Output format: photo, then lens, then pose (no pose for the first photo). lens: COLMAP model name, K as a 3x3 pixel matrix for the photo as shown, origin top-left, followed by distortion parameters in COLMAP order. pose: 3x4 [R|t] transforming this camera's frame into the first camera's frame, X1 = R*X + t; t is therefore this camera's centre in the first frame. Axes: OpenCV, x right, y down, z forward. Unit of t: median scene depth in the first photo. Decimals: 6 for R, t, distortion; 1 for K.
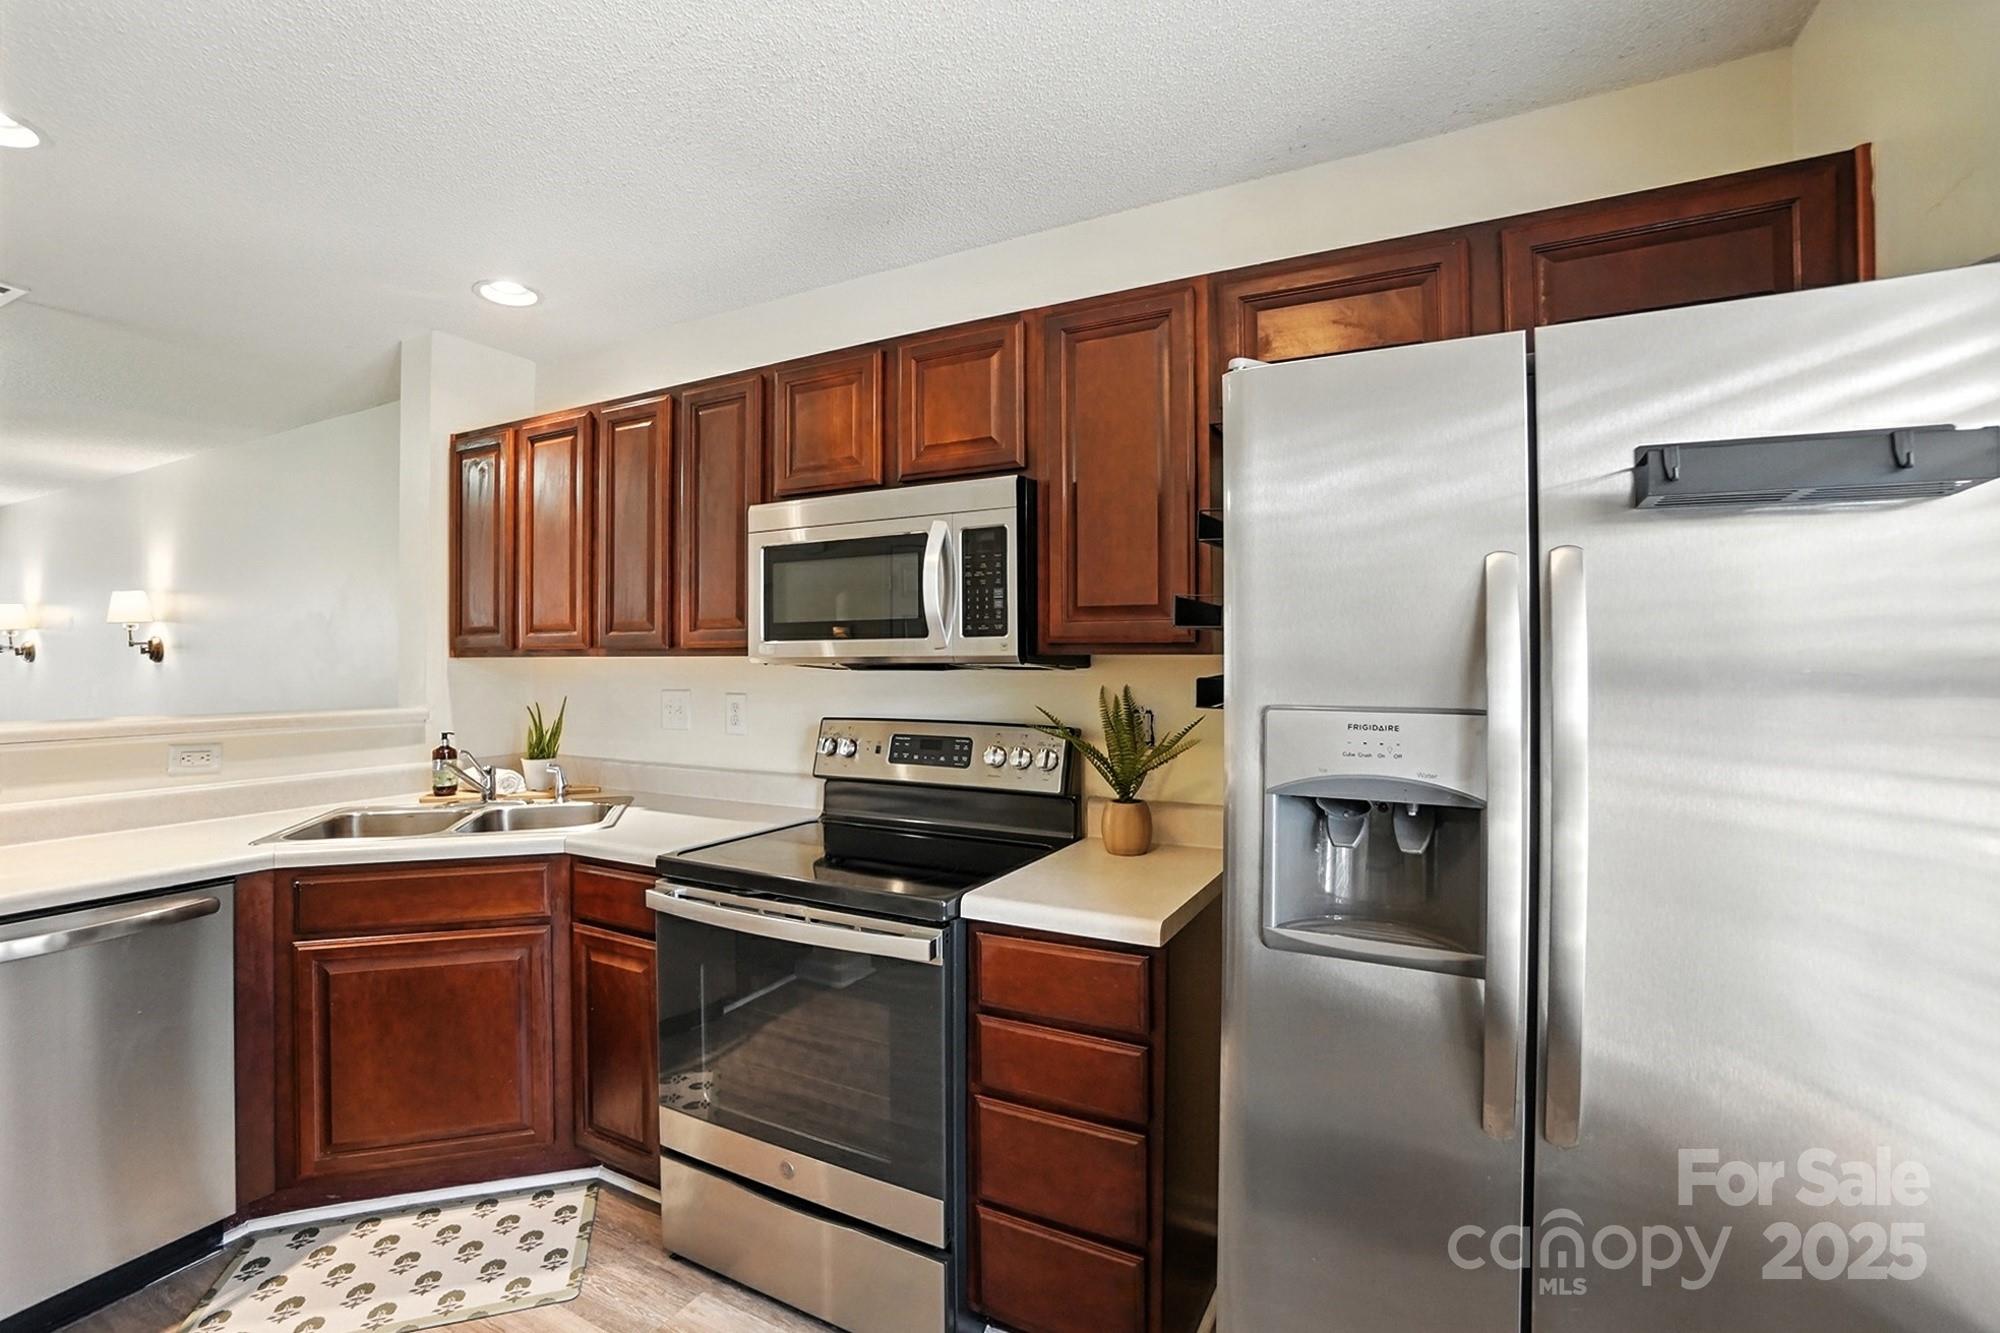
lens RADIAL K [[900.5, 0, 1003.4], [0, 900.5, 645.9], [0, 0, 1]] dist [-0.059953, 0.019643]
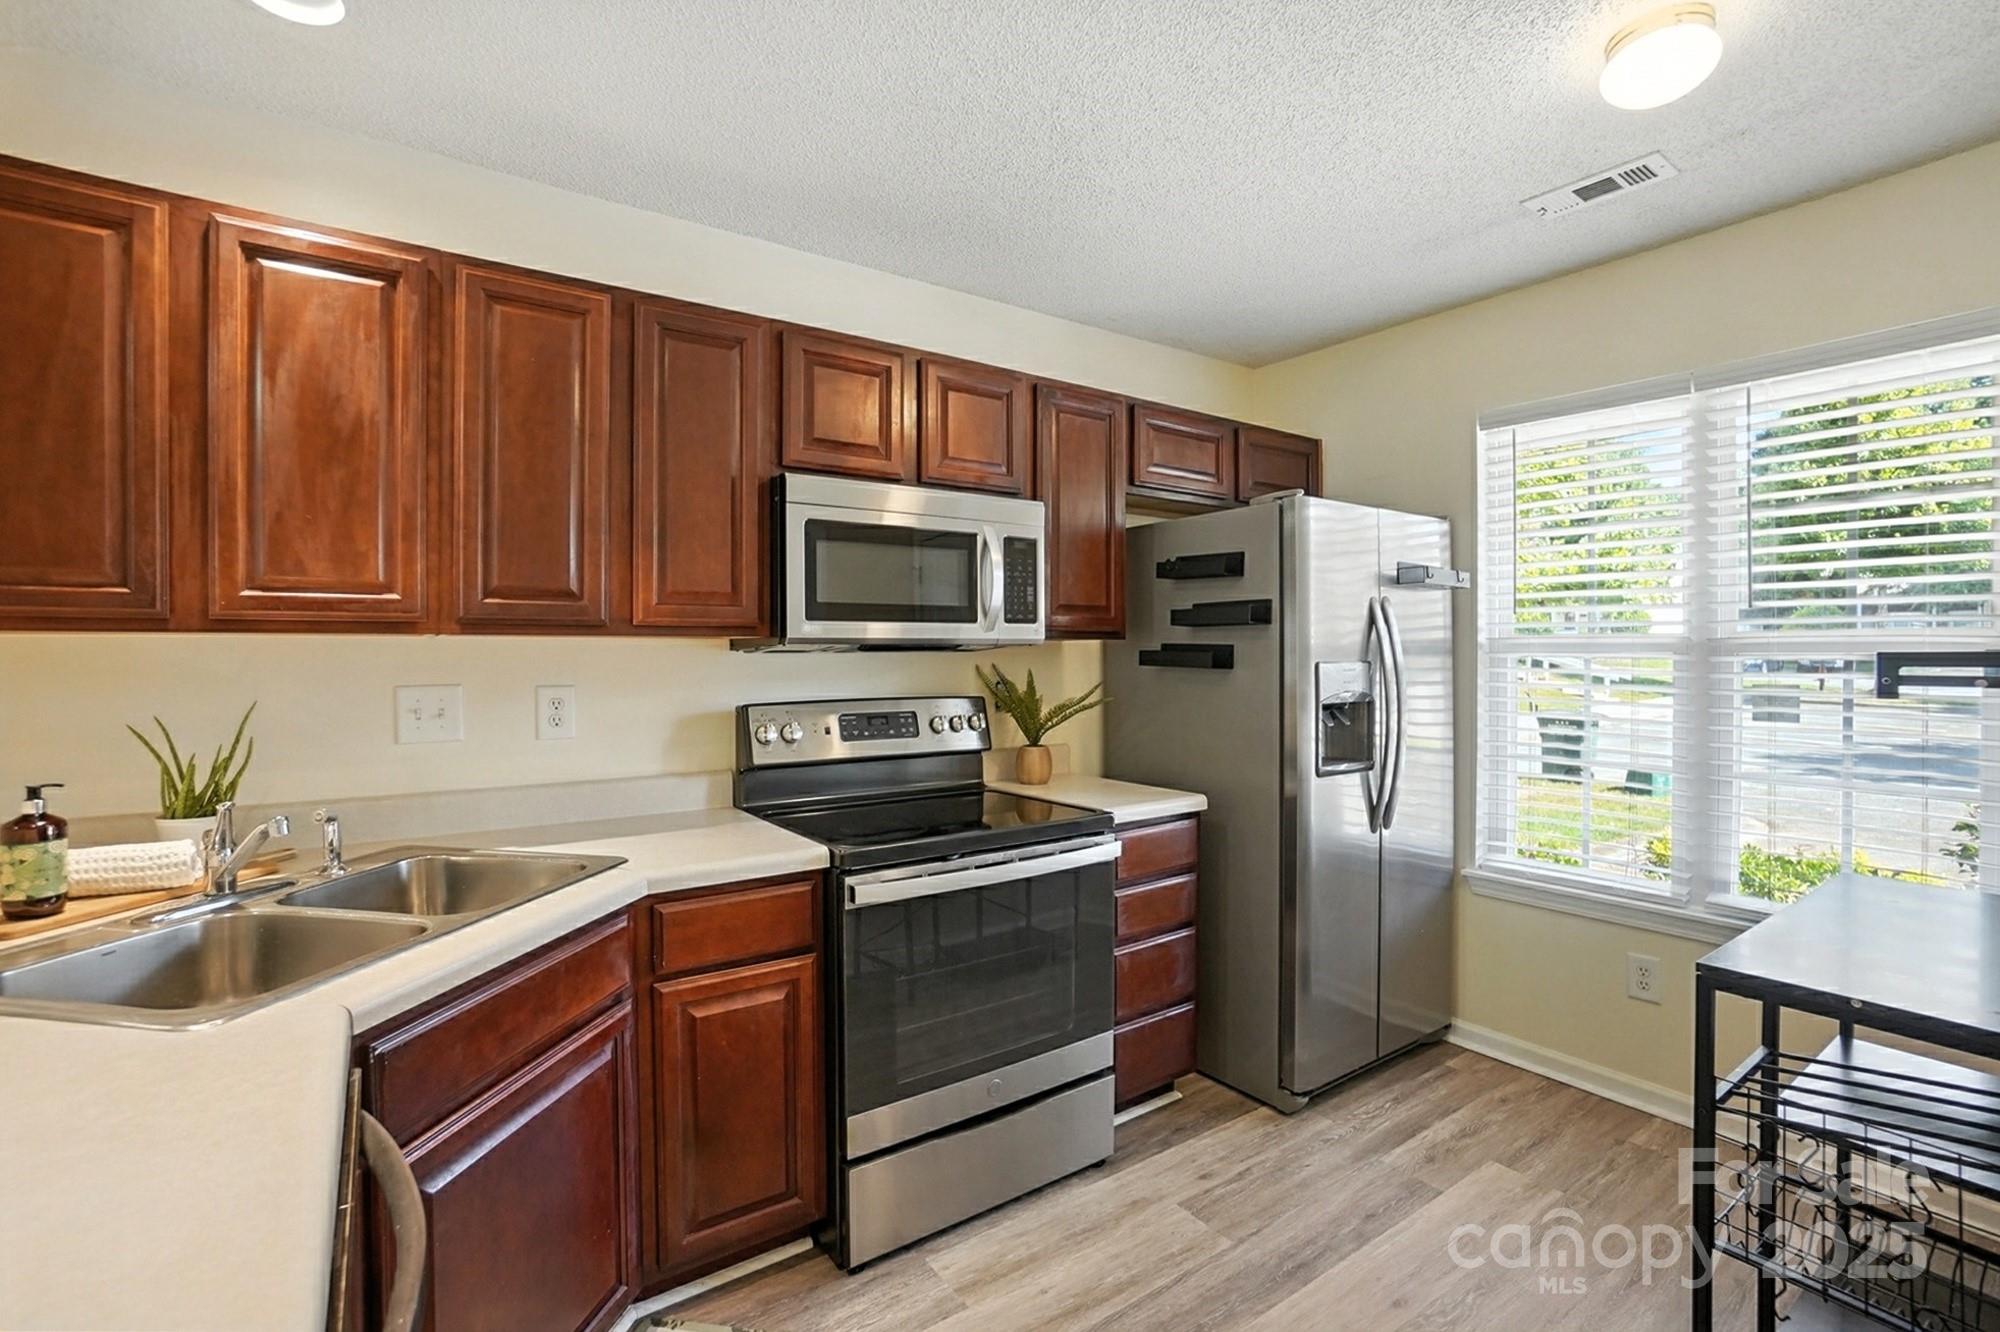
lens RADIAL K [[900.5, 0, 1000.5], [0, 900.5, 663.8], [0, 0, 1]] dist [-0.059953, 0.019643]
pose [[0.444262, -0.007336, 0.895867, -1.052116], [-0.008252, 0.999891, 0.012280, 0.027941], [-0.895859, -0.012848, 0.444152, 0.409333]]
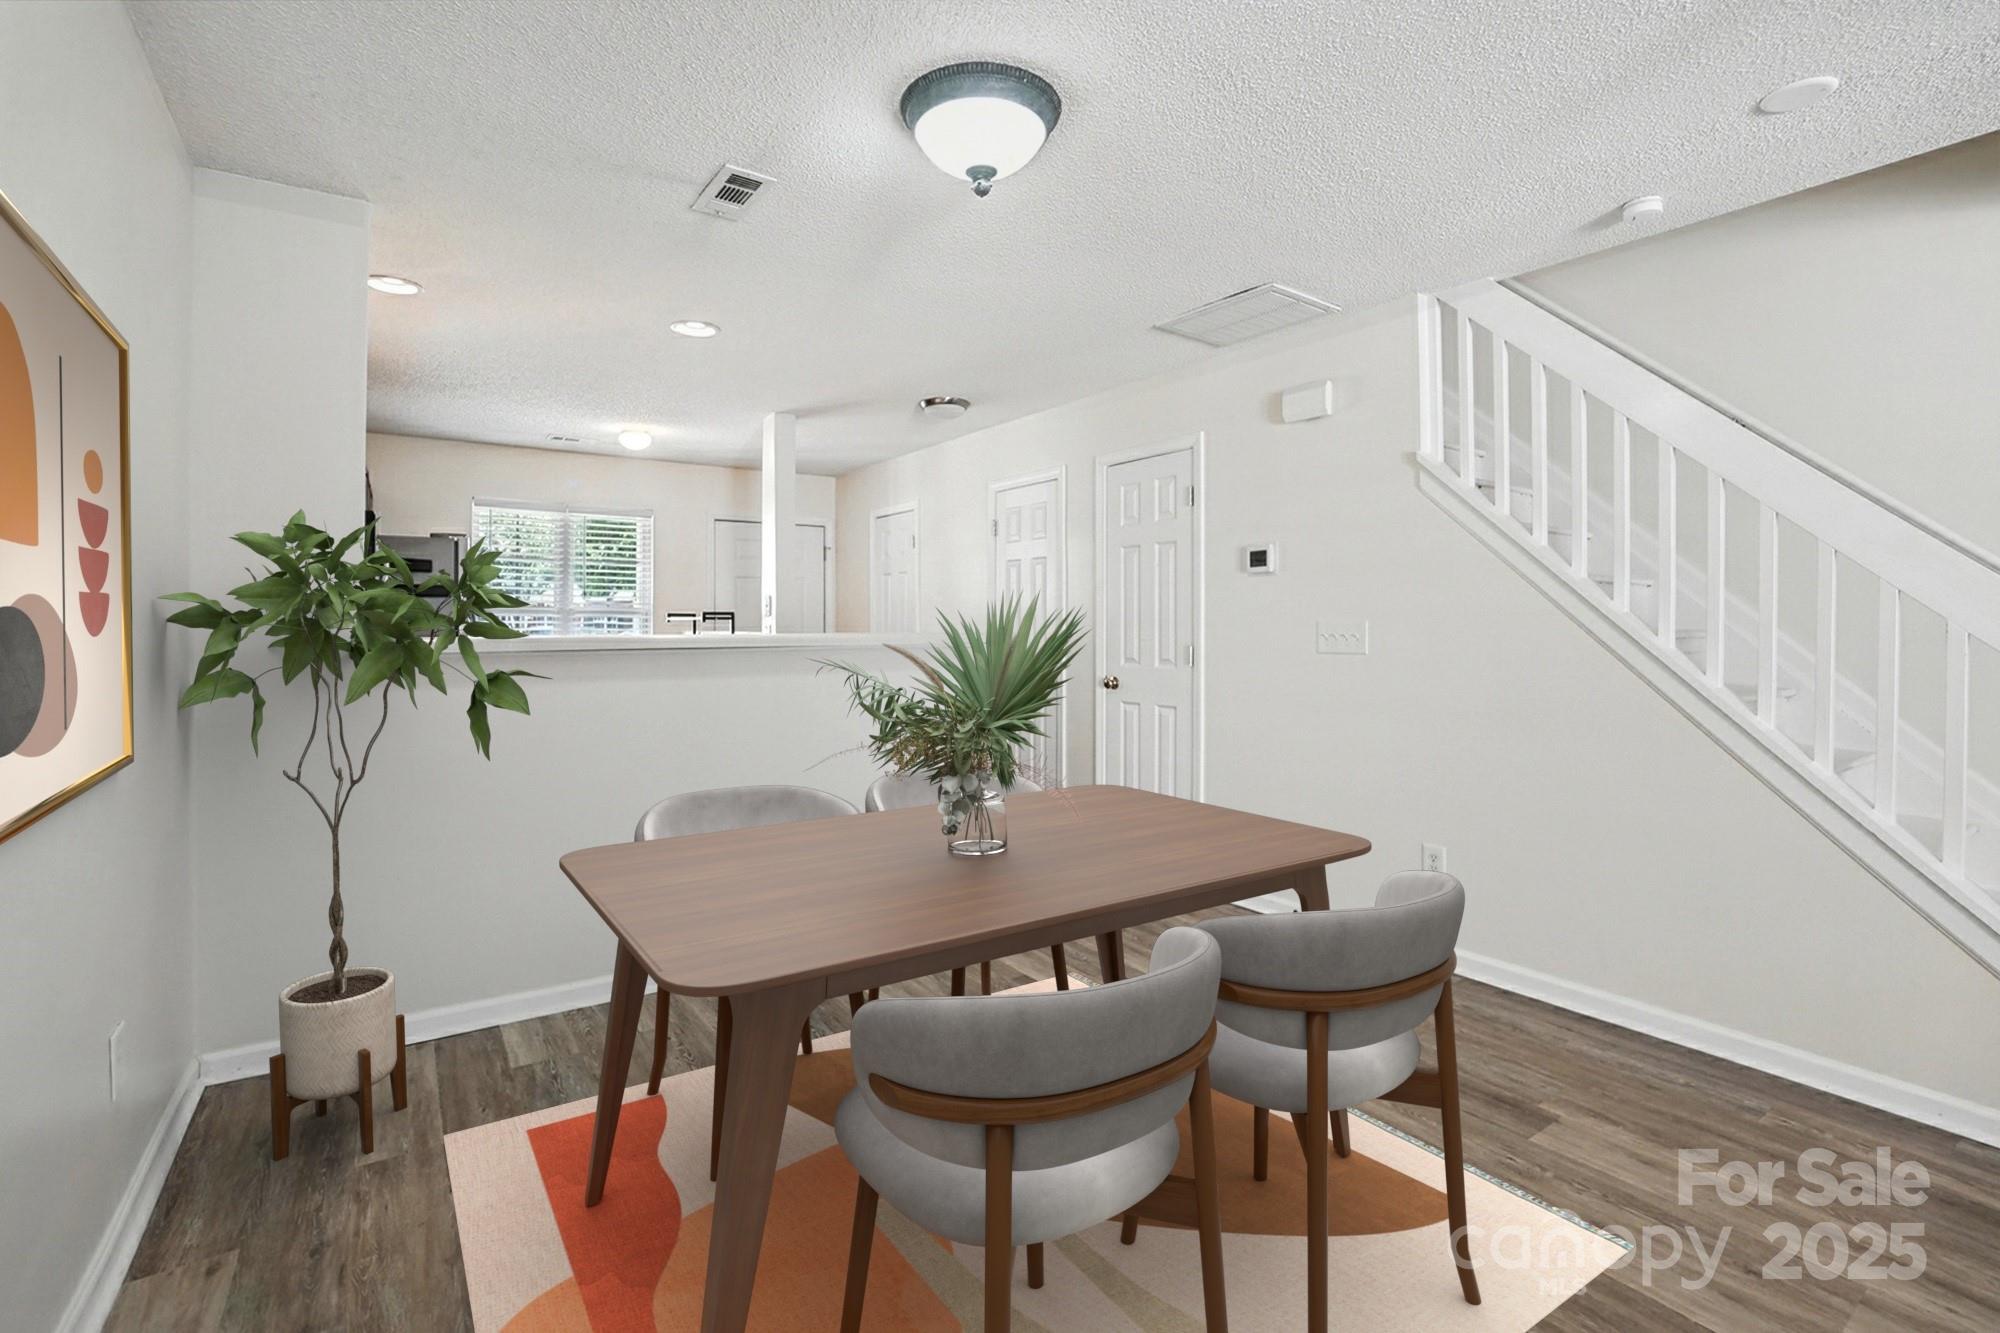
lens RADIAL K [[900.5, 0, 982.4], [0, 900.5, 644.5], [0, 0, 1]] dist [-0.059953, 0.019643]
pose [[-0.882875, -0.007995, 0.469540, -2.223428], [-0.004994, 0.999958, 0.007636, 0.090825], [-0.469582, 0.004397, -0.882878, 2.031754]]
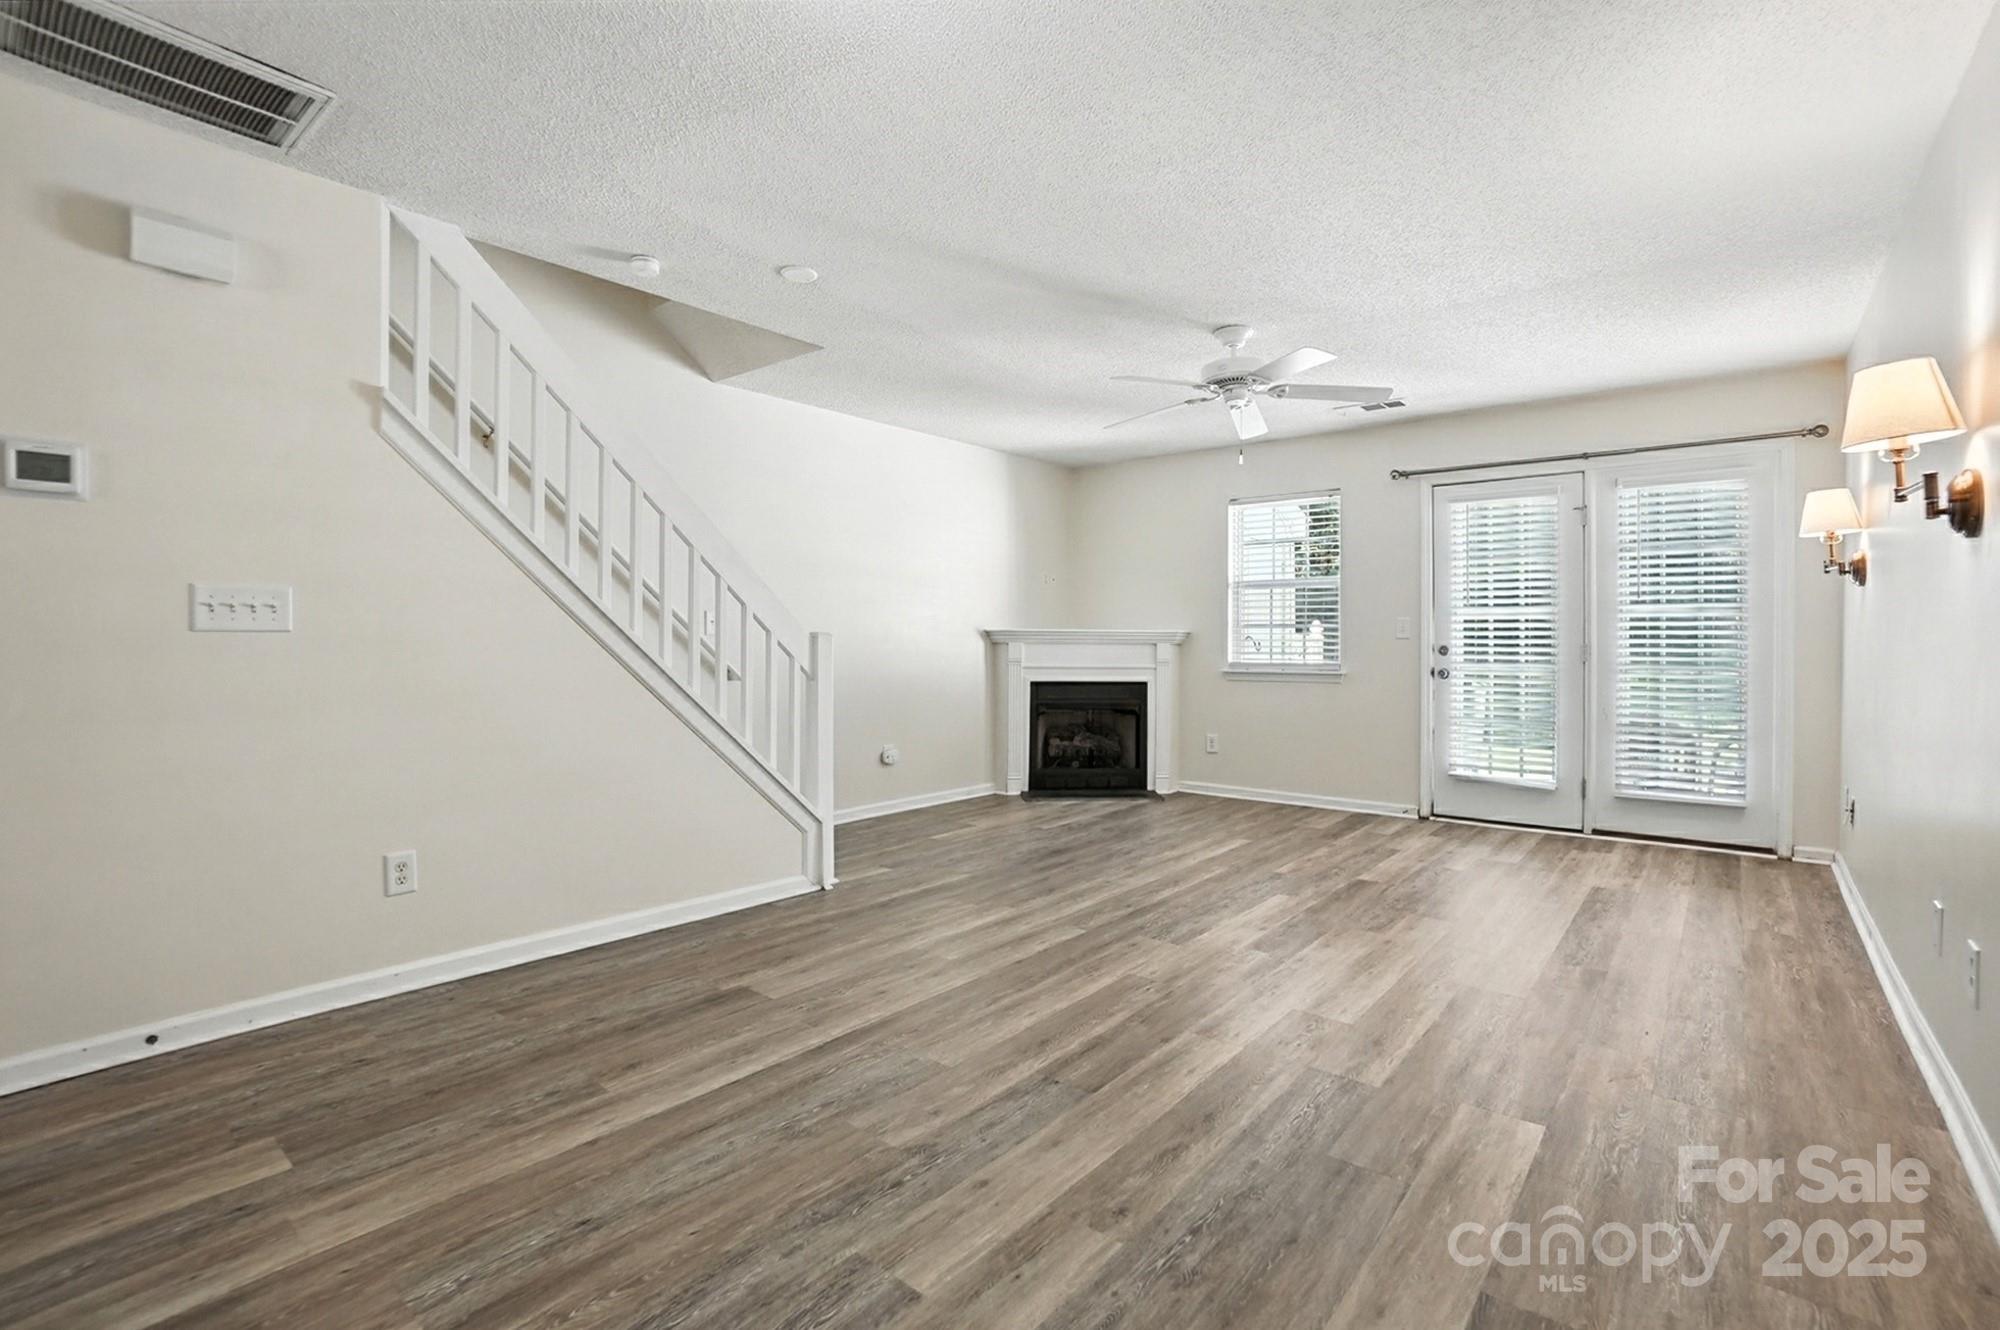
lens RADIAL K [[900.5, 0, 1004.6], [0, 900.5, 660.5], [0, 0, 1]] dist [-0.059953, 0.019643]
pose [[-0.199772, 0.023365, -0.979564, -1.162256], [0.010155, 0.999711, 0.021774, 0.138749], [0.979790, -0.005598, -0.199951, 1.481850]]
